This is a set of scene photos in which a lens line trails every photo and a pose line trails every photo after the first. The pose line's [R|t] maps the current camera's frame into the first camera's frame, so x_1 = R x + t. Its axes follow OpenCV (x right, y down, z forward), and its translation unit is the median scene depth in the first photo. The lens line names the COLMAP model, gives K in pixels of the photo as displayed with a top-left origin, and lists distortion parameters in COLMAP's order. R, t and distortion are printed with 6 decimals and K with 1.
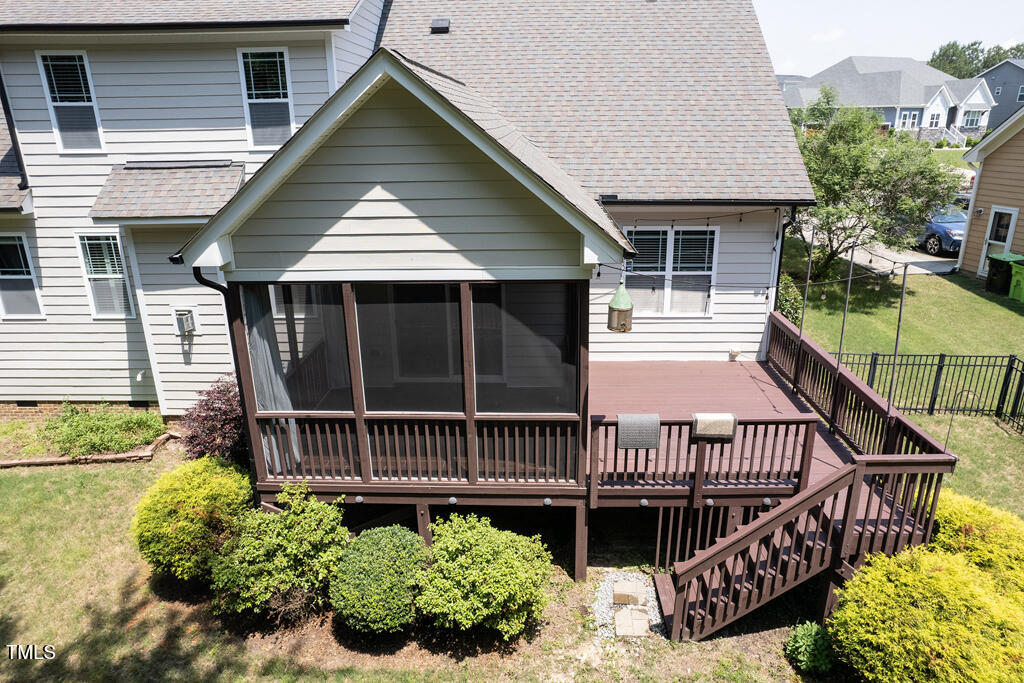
lens RADIAL K [[663.9, 0, 516.0], [0, 663.9, 336.2], [0, 0, 1]] dist [-0.033455, 0.027833]
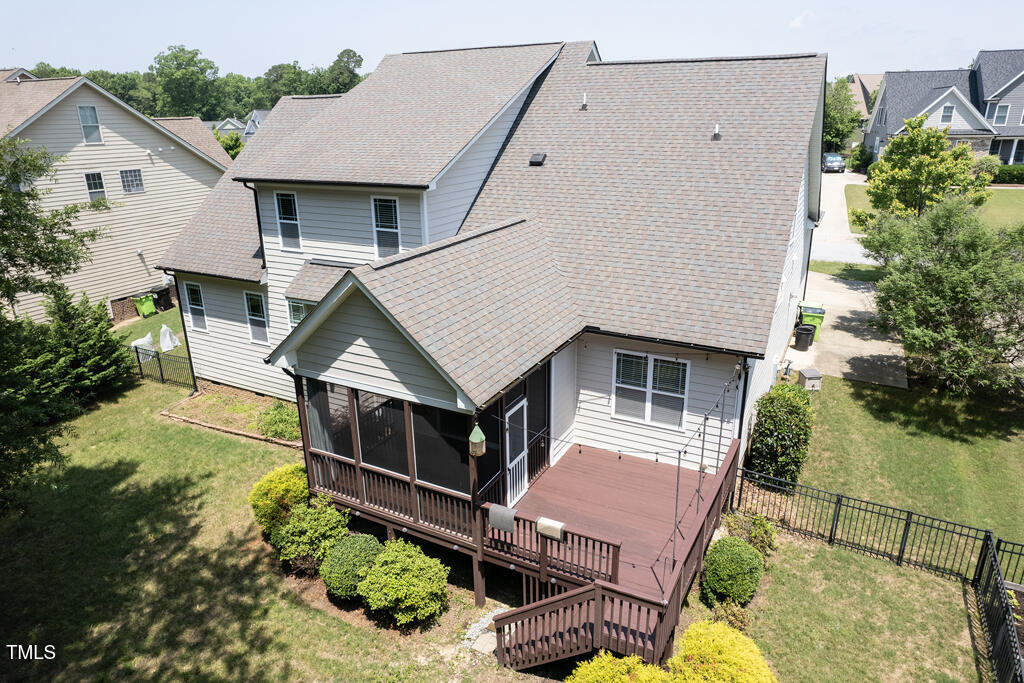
lens RADIAL K [[663.9, 0, 509.6], [0, 663.9, 344.2], [0, 0, 1]] dist [-0.033455, 0.027833]
pose [[0.893132, 0.150443, -0.423888, 0.547246], [-0.135853, 0.988619, 0.064631, -0.241415], [0.428787, -0.000137, 0.903405, -0.228511]]
